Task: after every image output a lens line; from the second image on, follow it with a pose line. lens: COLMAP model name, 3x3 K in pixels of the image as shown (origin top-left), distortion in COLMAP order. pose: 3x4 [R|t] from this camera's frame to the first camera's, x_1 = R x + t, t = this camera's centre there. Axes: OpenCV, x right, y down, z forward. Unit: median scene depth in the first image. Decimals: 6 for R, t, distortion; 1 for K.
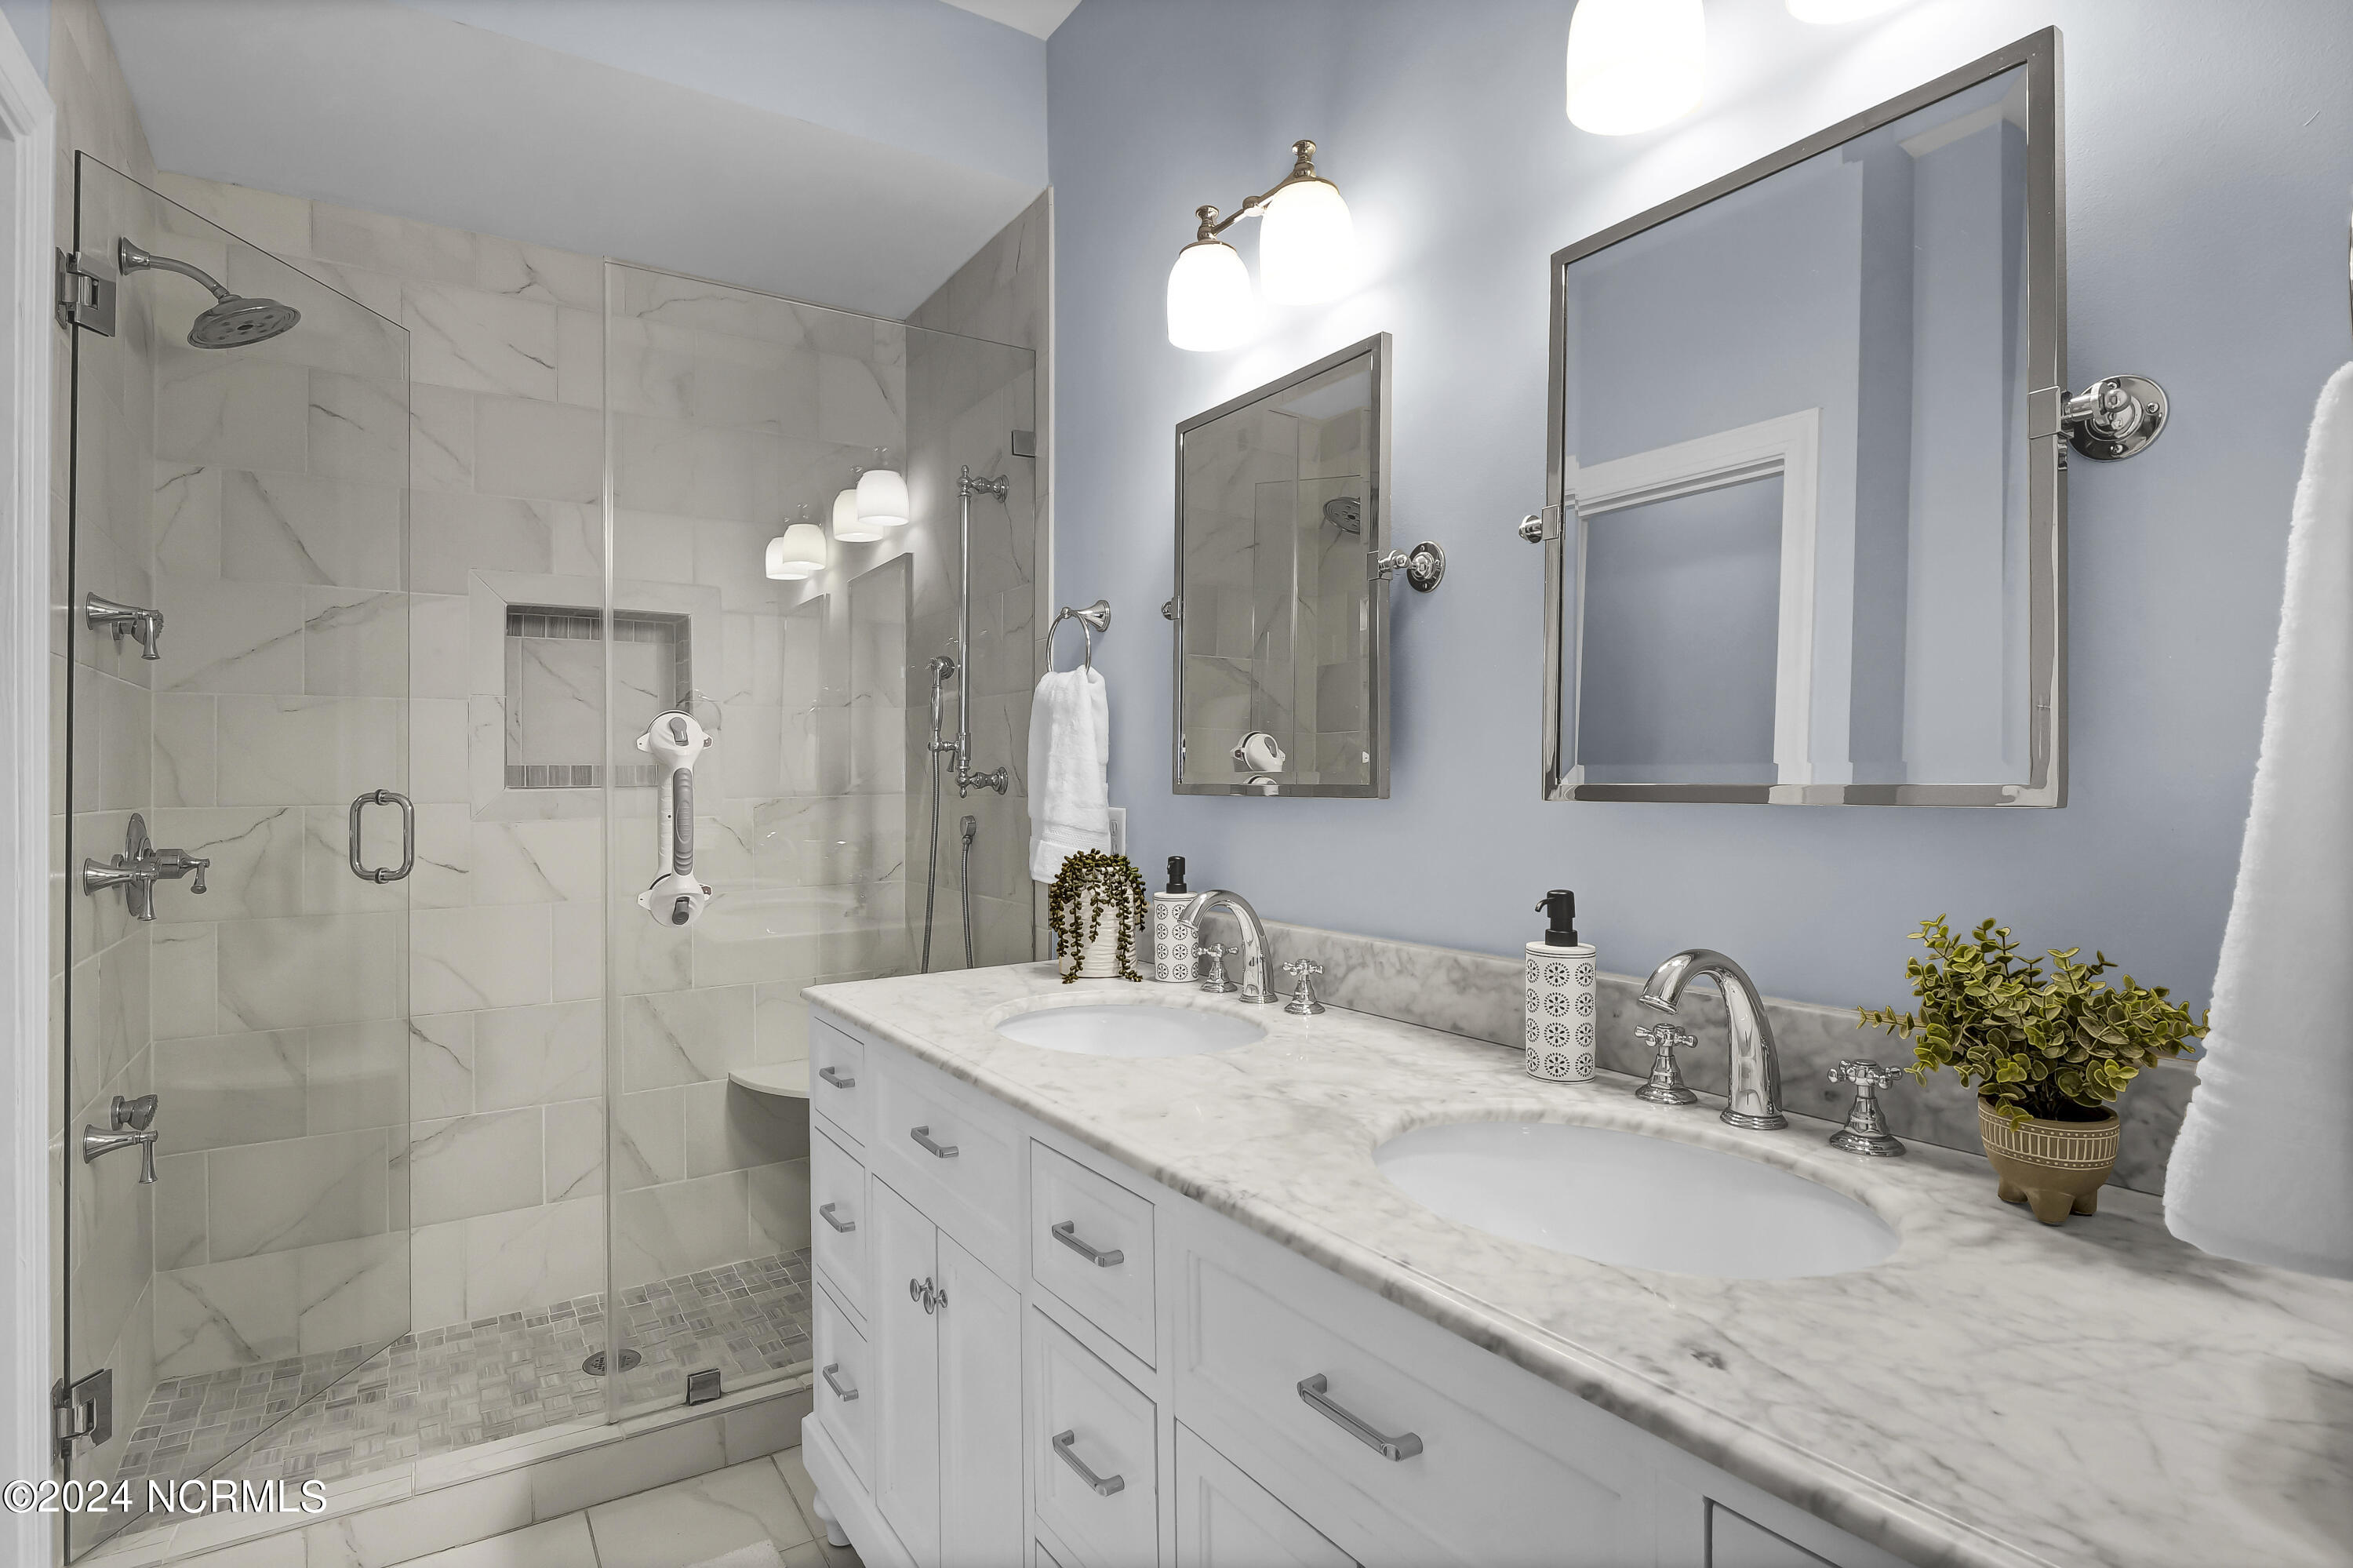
lens RADIAL K [[1168.5, 0, 1180.2], [0, 1168.5, 770.0], [0, 0, 1]] dist [-0.019760, 0.000155]
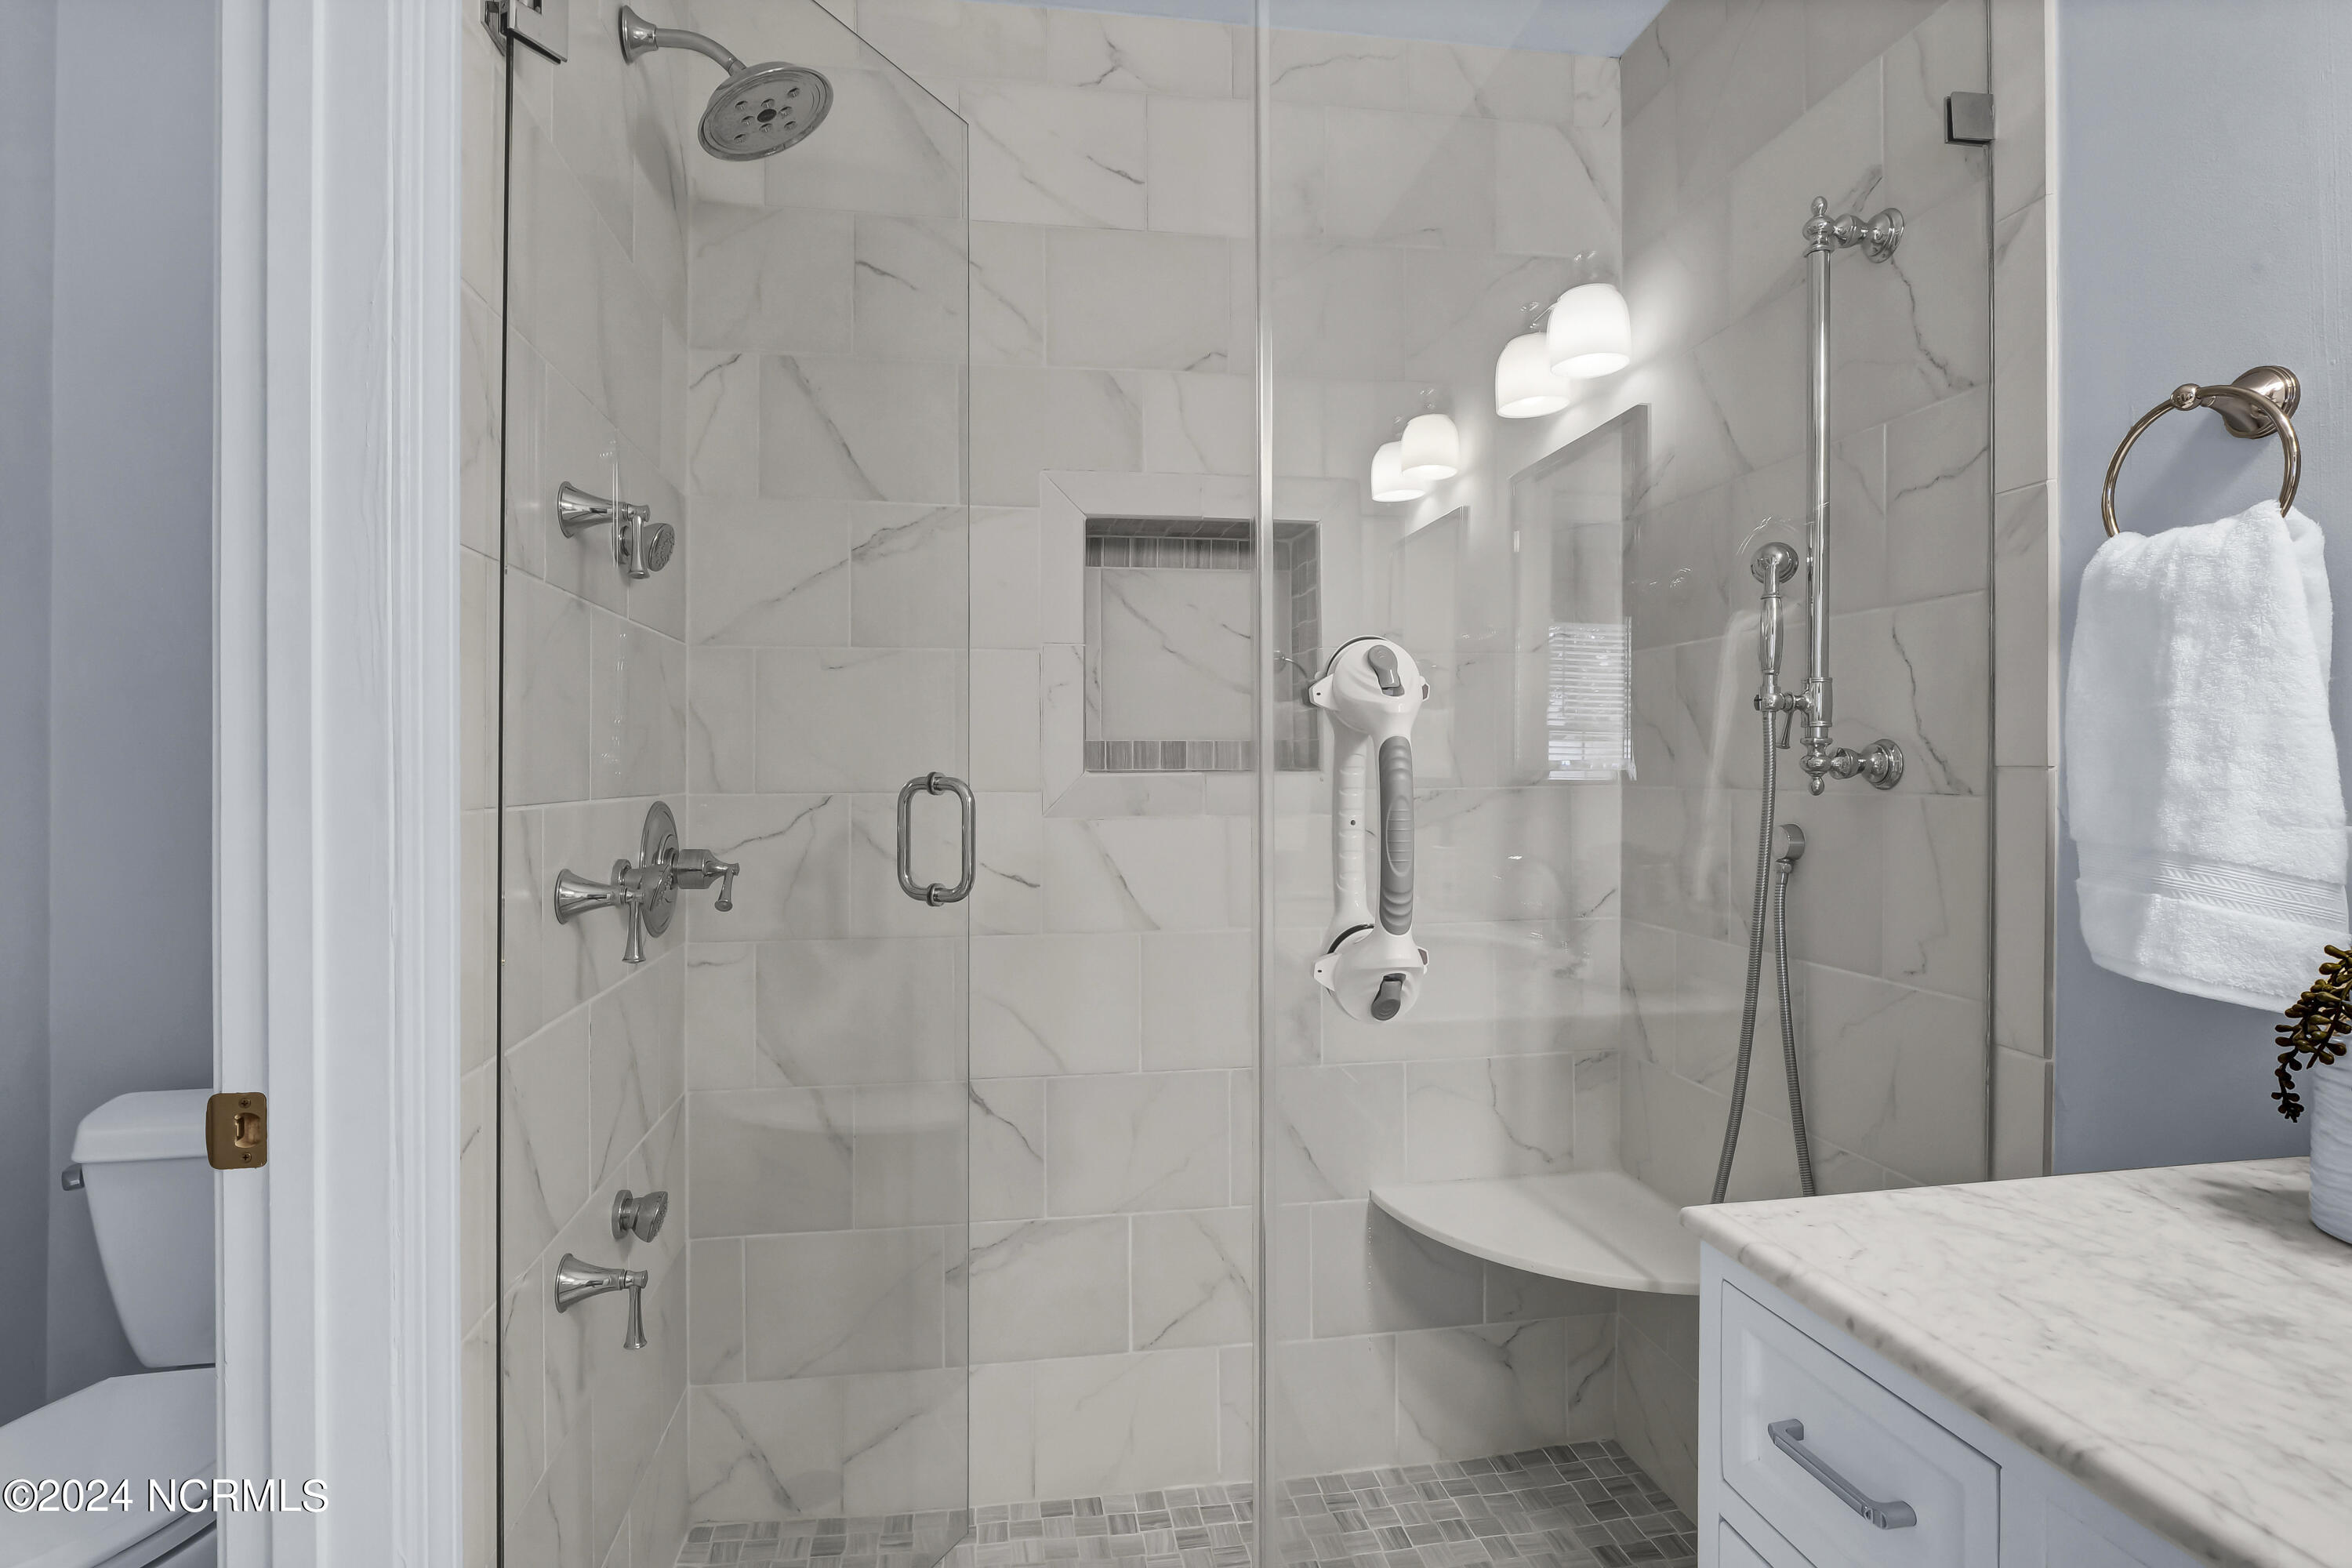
lens RADIAL K [[1167.9, 0, 1179.7], [0, 1167.9, 770.1], [0, 0, 1]] dist [-0.019760, 0.000155]
pose [[0.914548, 0.006460, -0.404426, -0.253970], [-0.001831, 0.999928, 0.011832, 0.006492], [0.404473, -0.010081, 0.914494, 0.391249]]
